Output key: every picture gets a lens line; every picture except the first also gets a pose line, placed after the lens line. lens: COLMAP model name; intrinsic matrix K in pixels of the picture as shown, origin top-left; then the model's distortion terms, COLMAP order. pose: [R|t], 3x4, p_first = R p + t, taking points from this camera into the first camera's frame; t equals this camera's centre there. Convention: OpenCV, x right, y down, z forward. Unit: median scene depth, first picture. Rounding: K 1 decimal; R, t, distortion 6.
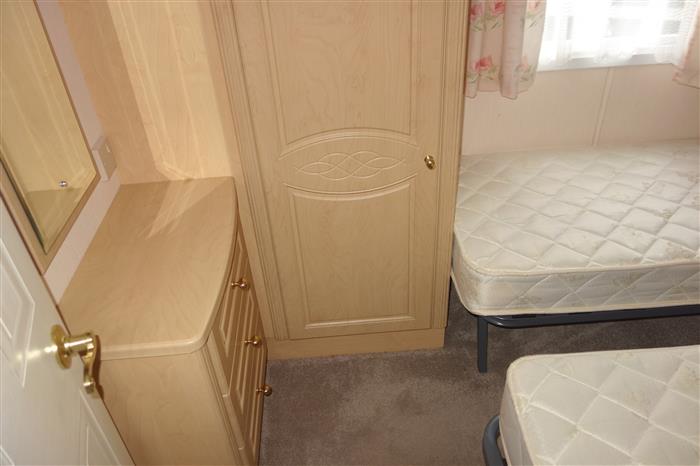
lens RADIAL K [[559.9, 0, 351.8], [0, 559.9, 241.5], [0, 0, 1]] dist [-0.001285, -0.029109]
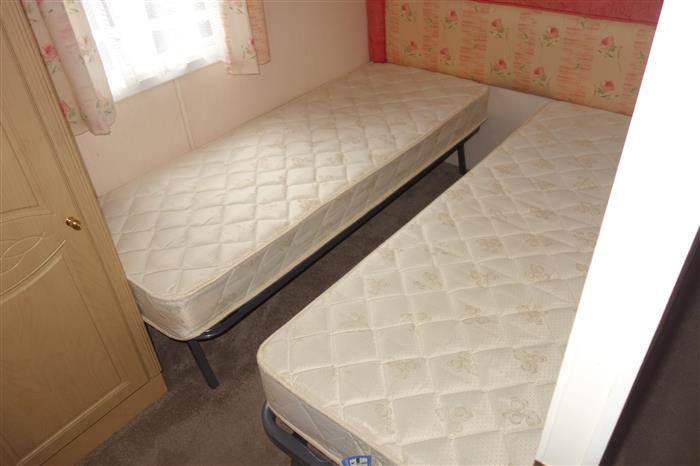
lens RADIAL K [[557.4, 0, 354.6], [0, 557.4, 248.4], [0, 0, 1]] dist [-0.004705, -0.012298]
pose [[0.662822, -0.443603, 0.603227, -0.108790], [0.454484, 0.878589, 0.146716, -0.025407], [-0.595073, 0.176910, 0.783959, 0.006308]]
